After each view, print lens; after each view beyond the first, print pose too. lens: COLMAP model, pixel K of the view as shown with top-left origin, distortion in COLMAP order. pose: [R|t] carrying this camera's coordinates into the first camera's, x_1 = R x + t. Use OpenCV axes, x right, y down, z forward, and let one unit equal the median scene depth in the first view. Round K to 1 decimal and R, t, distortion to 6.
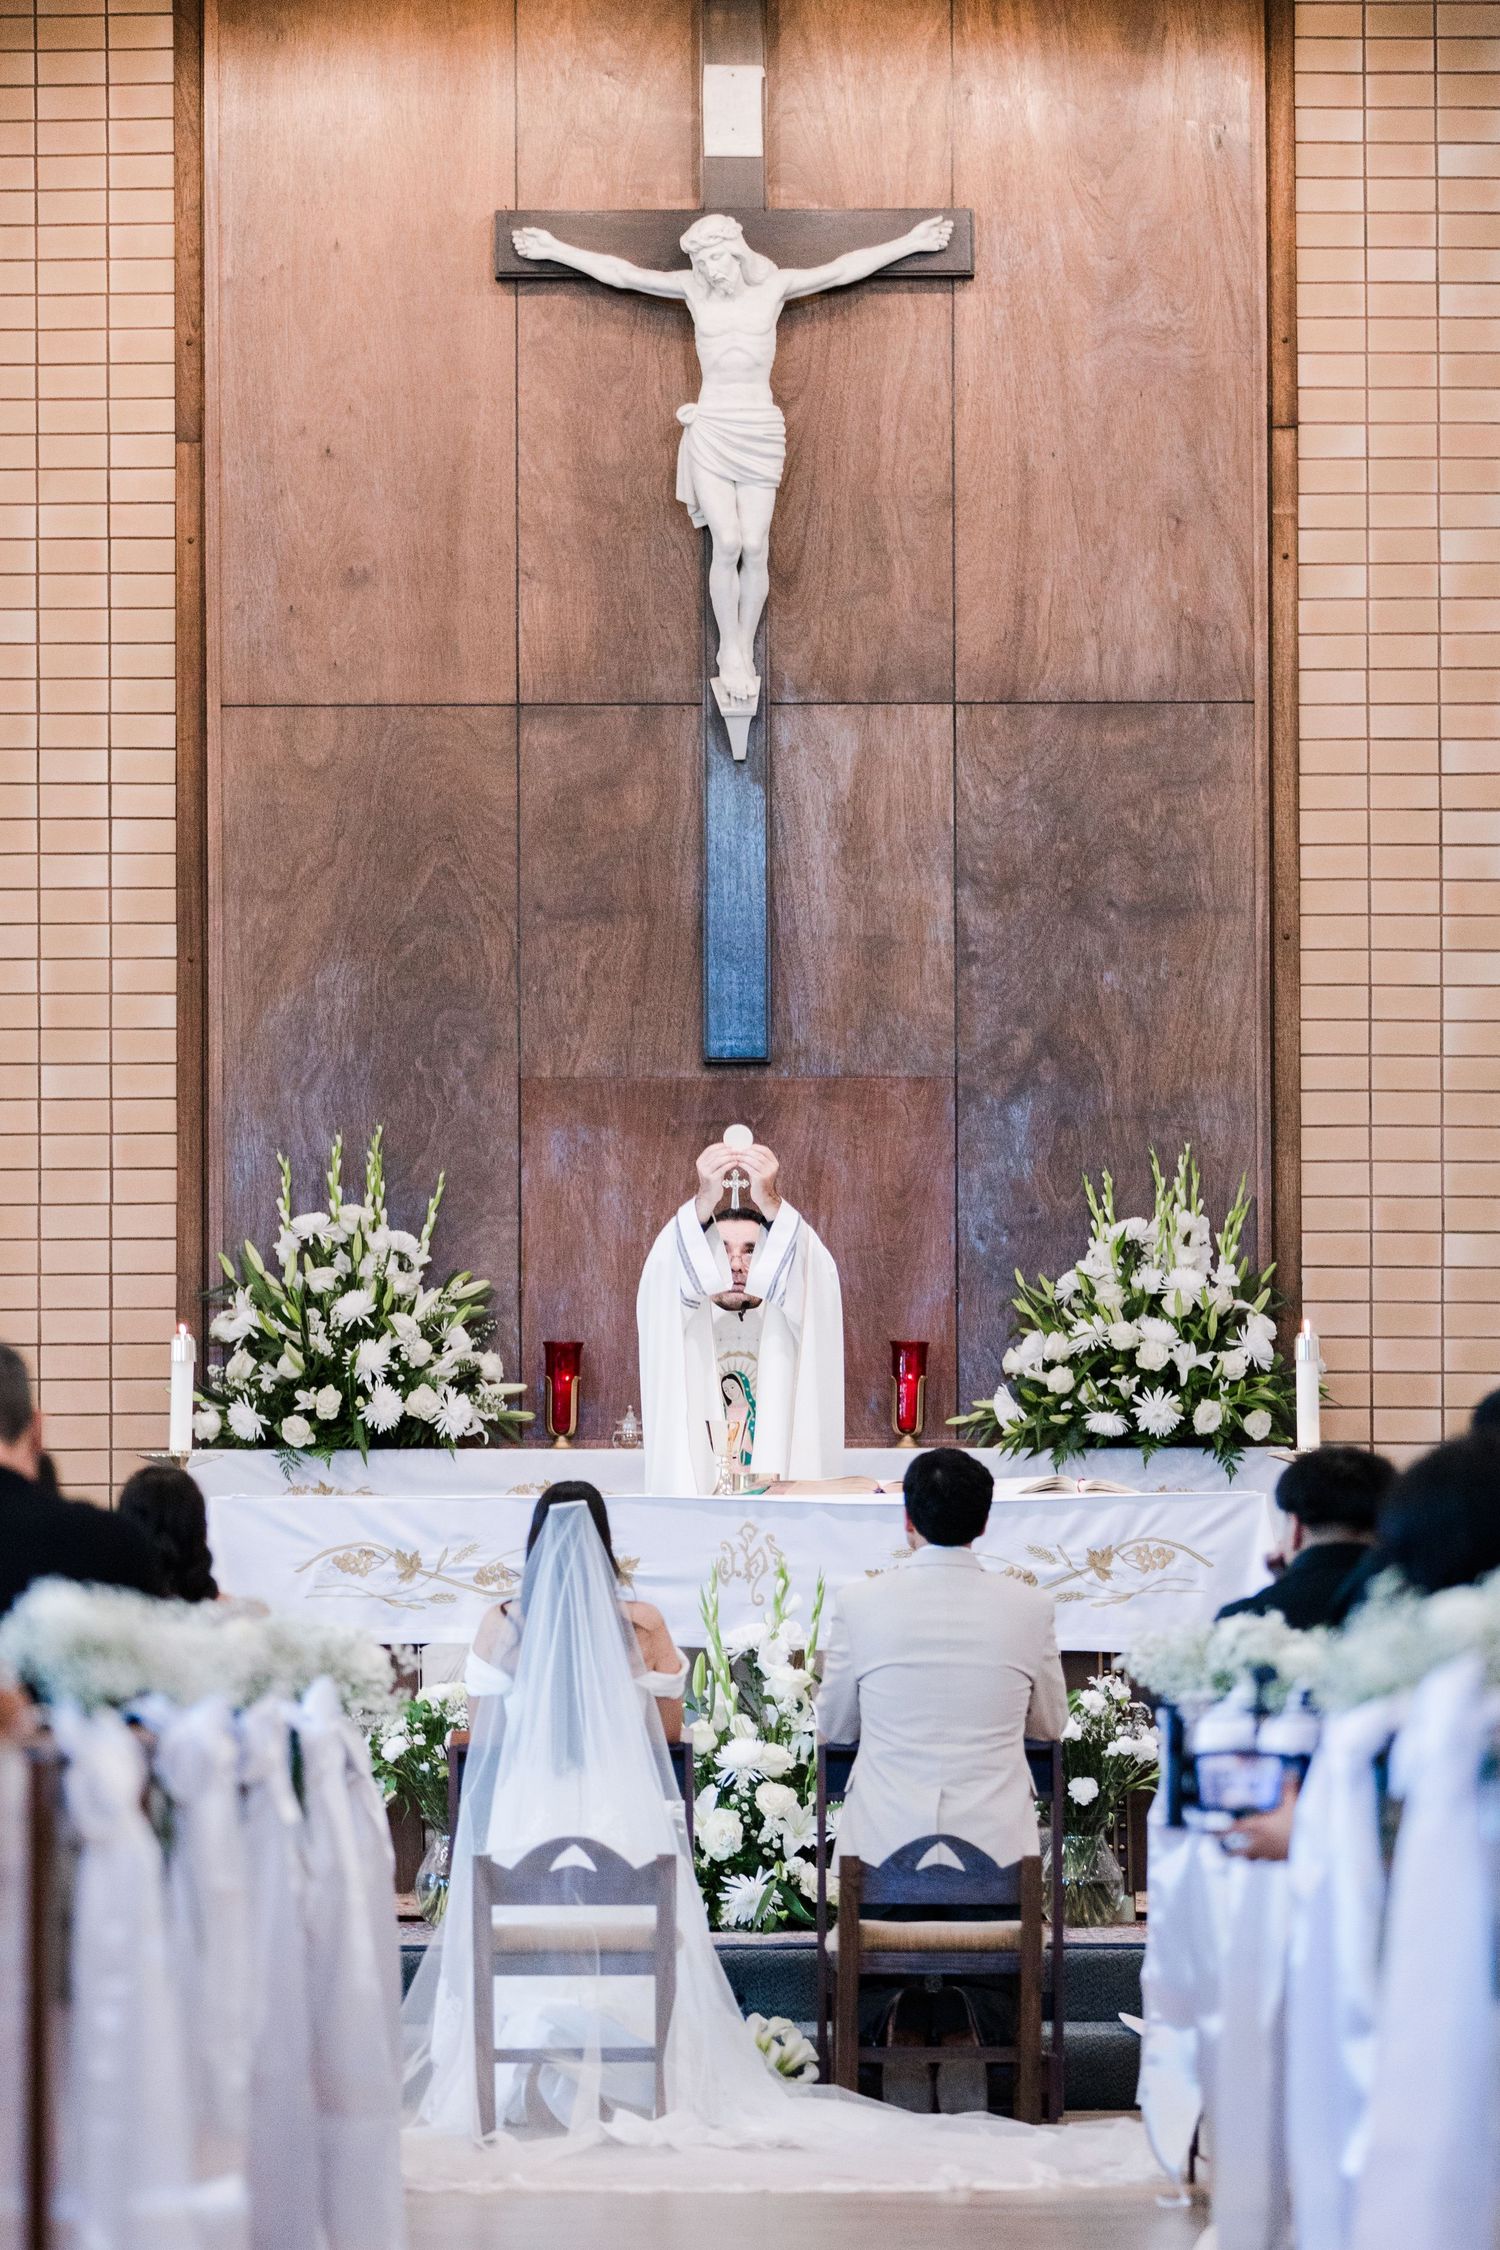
lens RADIAL K [[10570.5, 0, 750.0], [0, 10570.5, 1125.0], [0, 0, 1]] dist [0.201583, -1.845628]
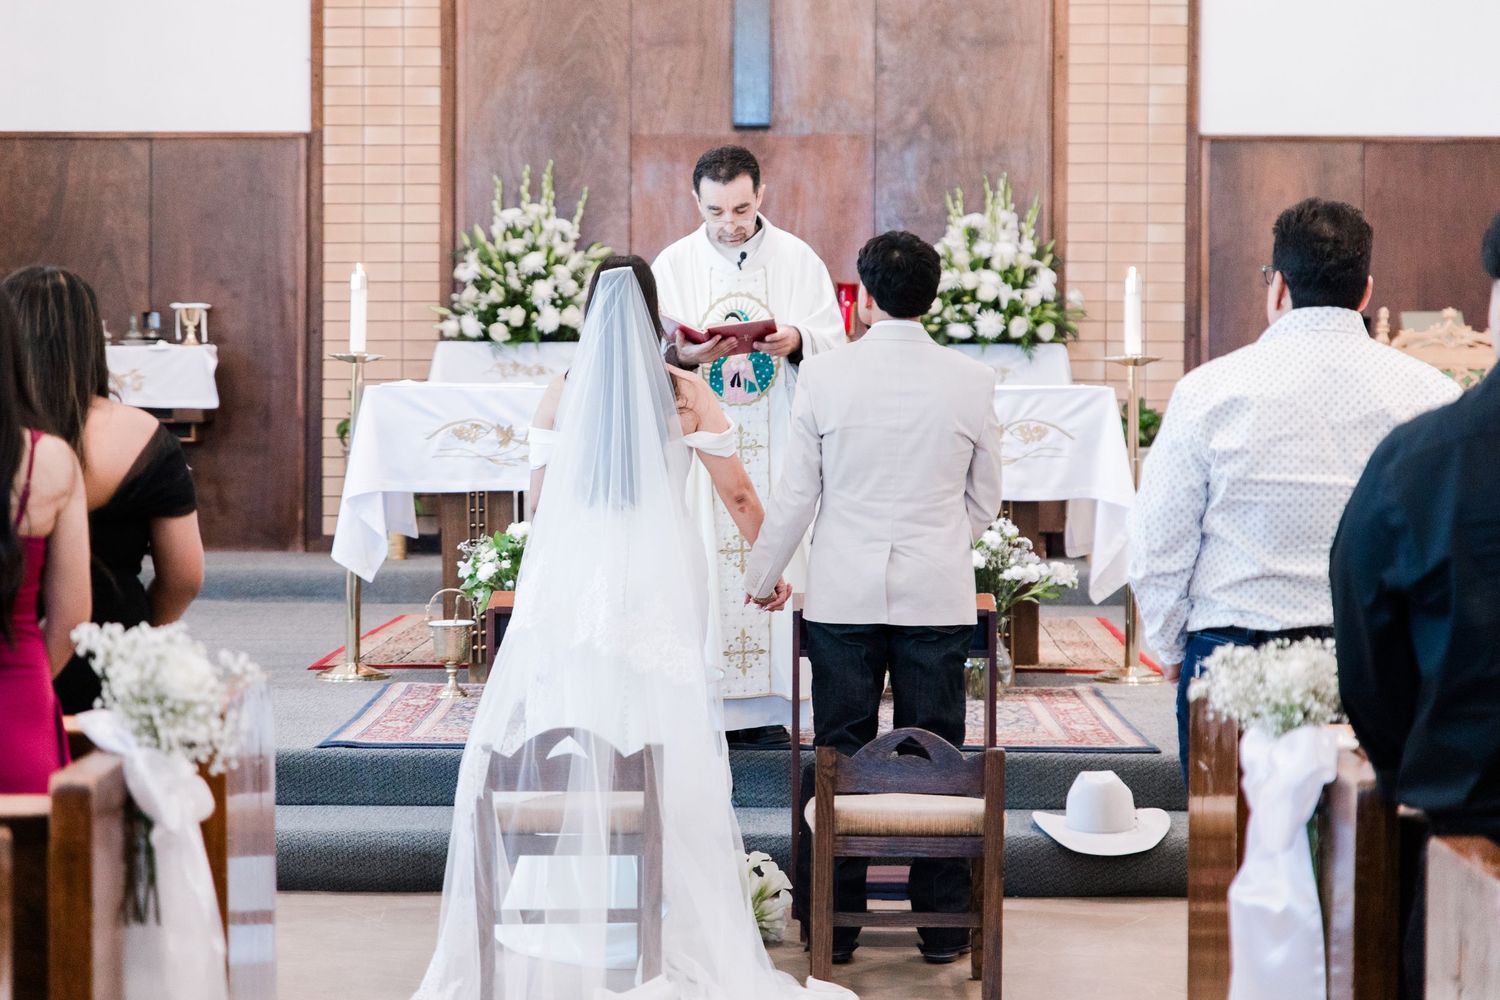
lens RADIAL K [[3097.4, 0, 692.4], [0, 3097.4, 421.6], [0, 0, 1]] dist [0.062883, -0.052526]
pose [[0.999617, 0.007465, -0.026634, 0.003033], [-0.005780, 0.998010, 0.062797, 0.011018], [0.027050, -0.062619, 0.997671, 0.473771]]
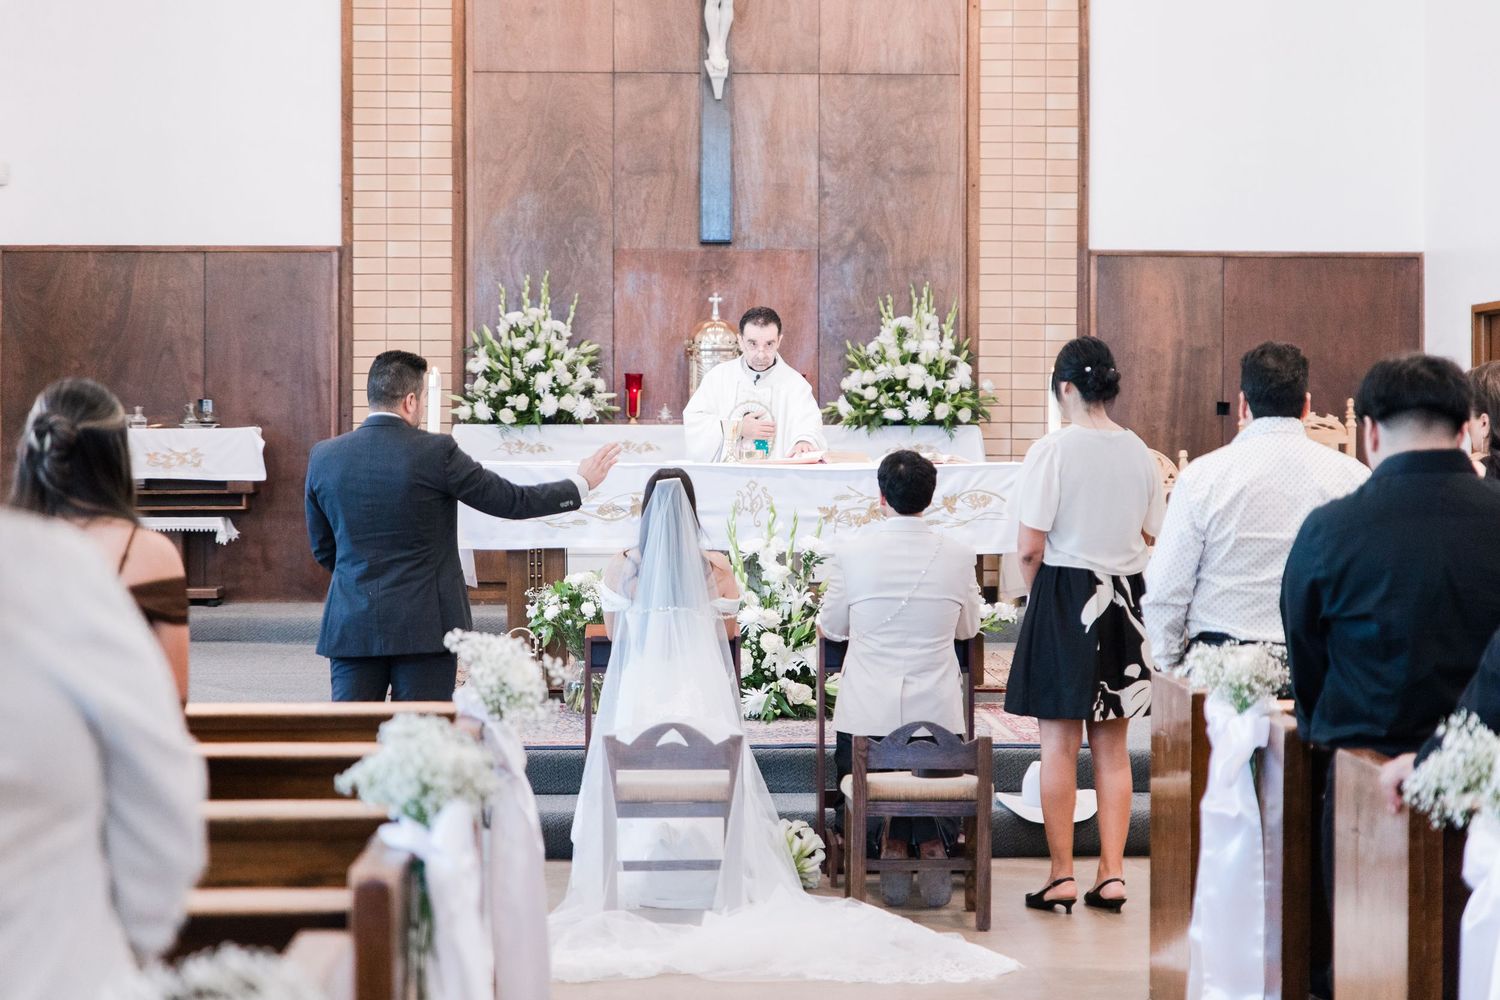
lens RADIAL K [[2888.9, 0, 754.2], [0, 2888.9, 449.3], [0, 0, 1]] dist [0.038222, 0.043635]
pose [[0.999398, 0.004952, 0.034337, -0.013314], [-0.006641, 0.998764, 0.049265, 0.006921], [-0.034051, -0.049464, 0.998195, 0.417668]]
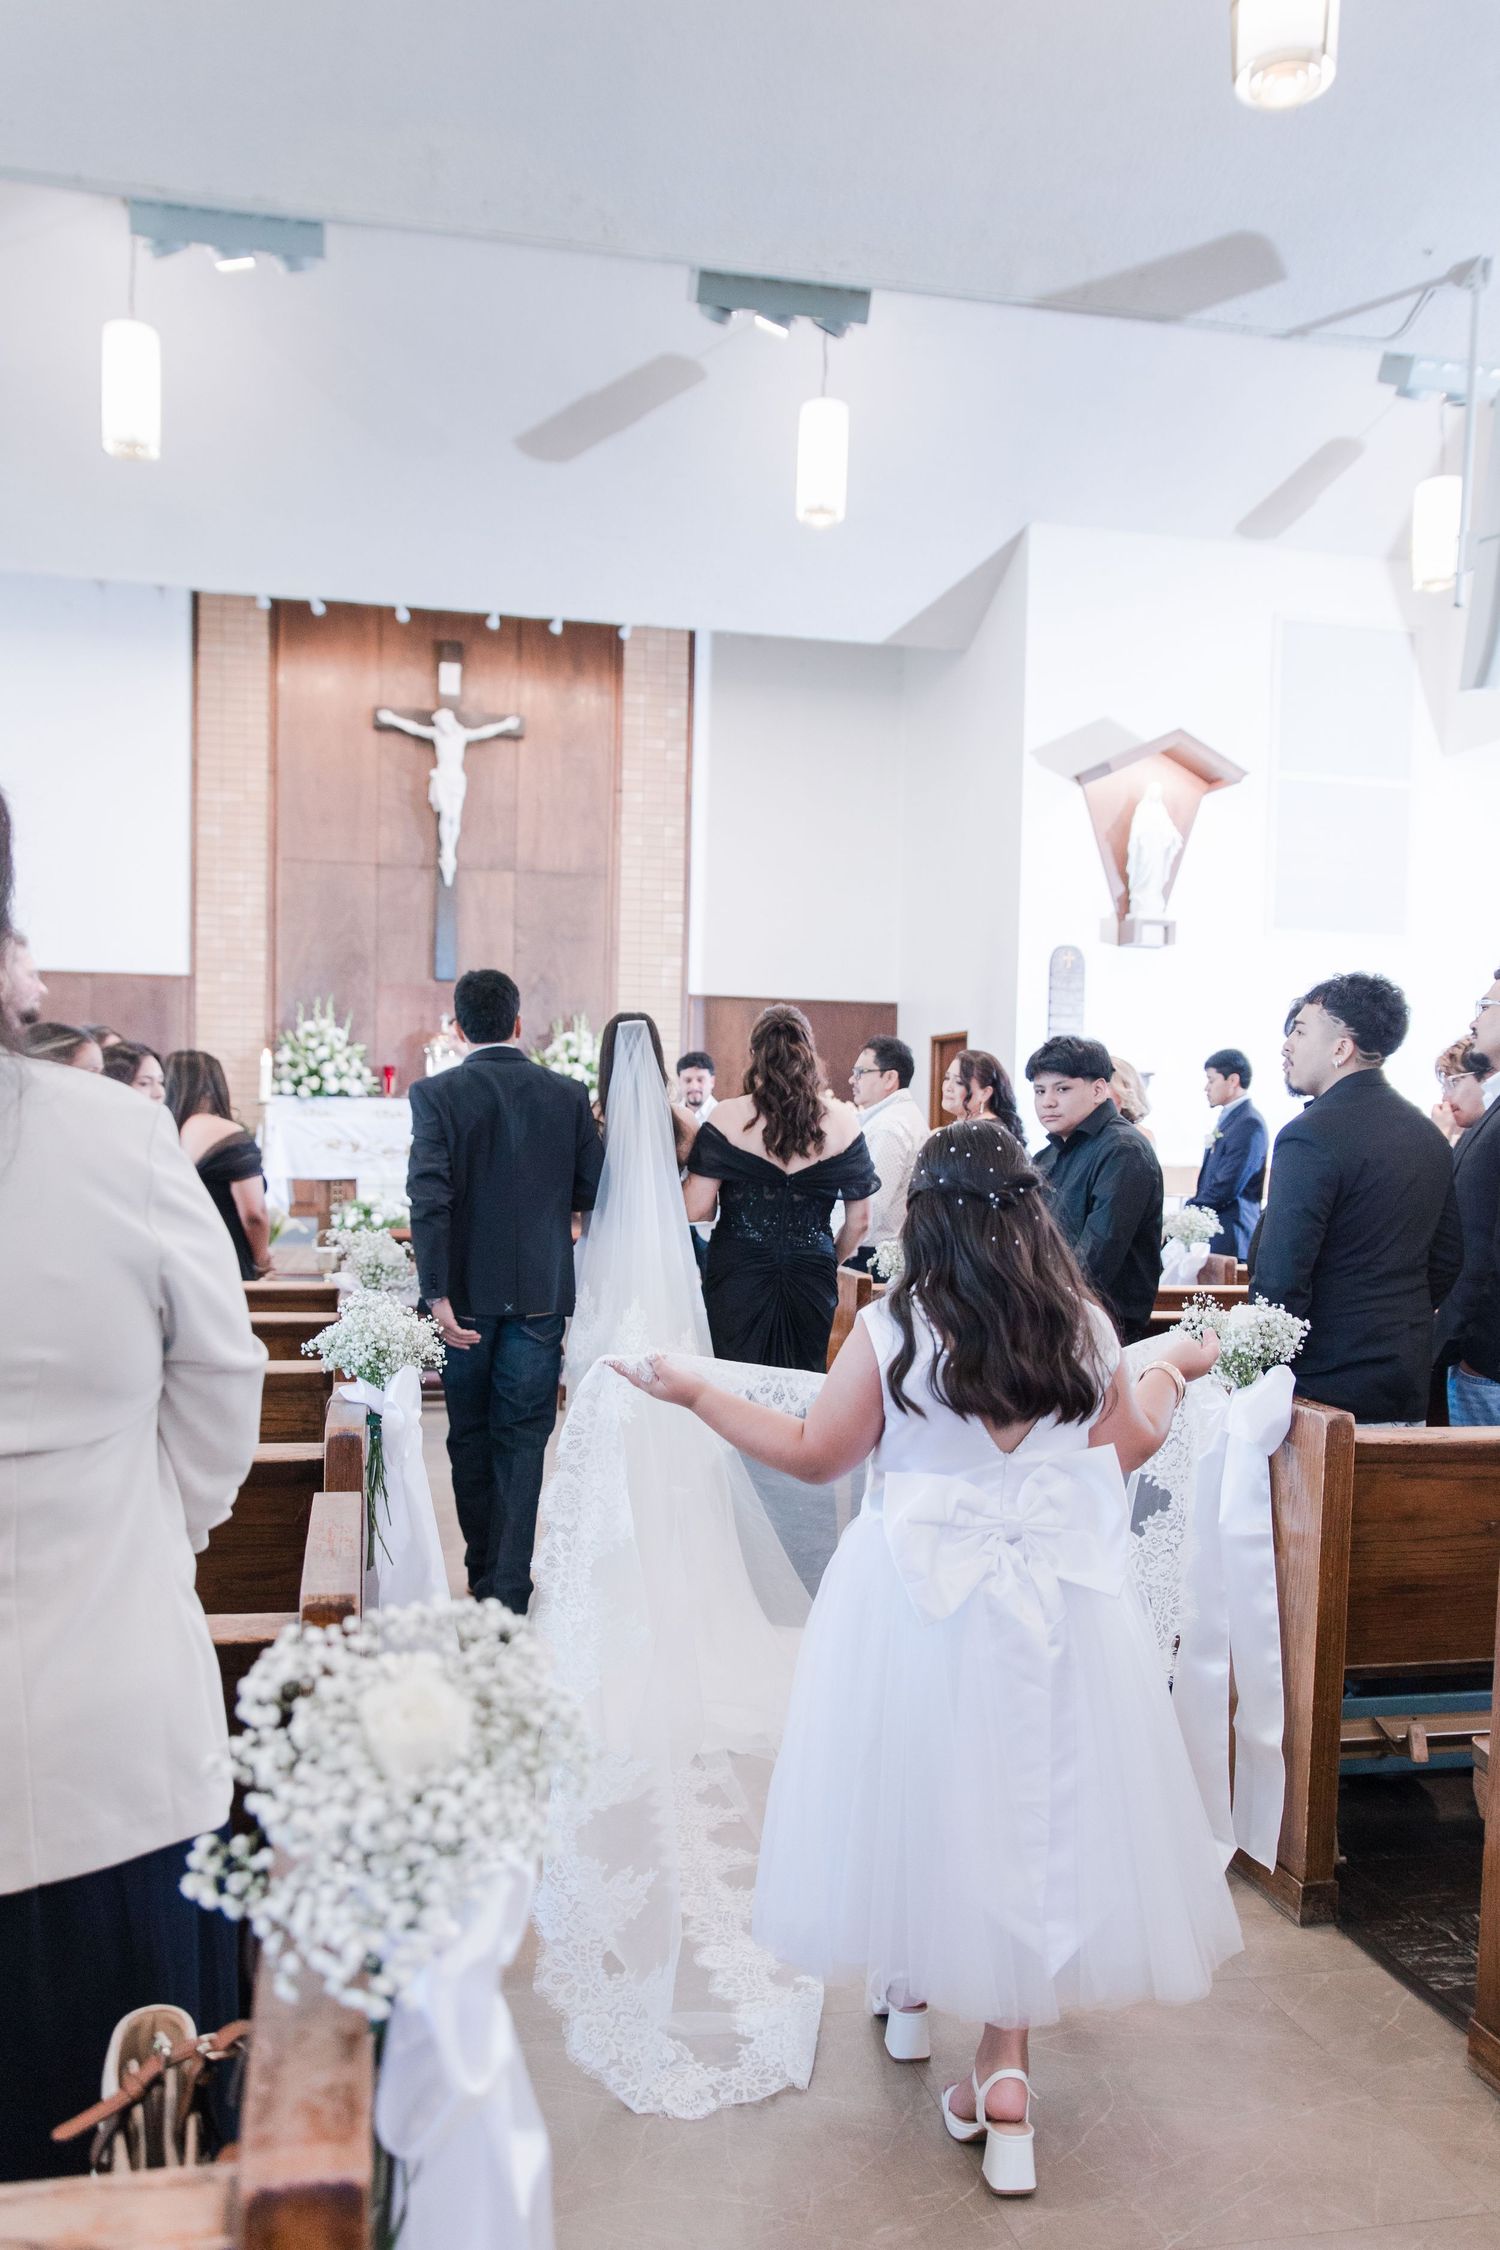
lens RADIAL K [[1764.1, 0, 744.9], [0, 1764.1, 1221.2], [0, 0, 1]] dist [-0.010517, -0.002125]
pose [[0.977579, 0.013638, 0.210129, -0.023895], [-0.034736, 0.994674, 0.097042, 0.011748], [-0.207686, -0.102165, 0.972846, 0.451472]]
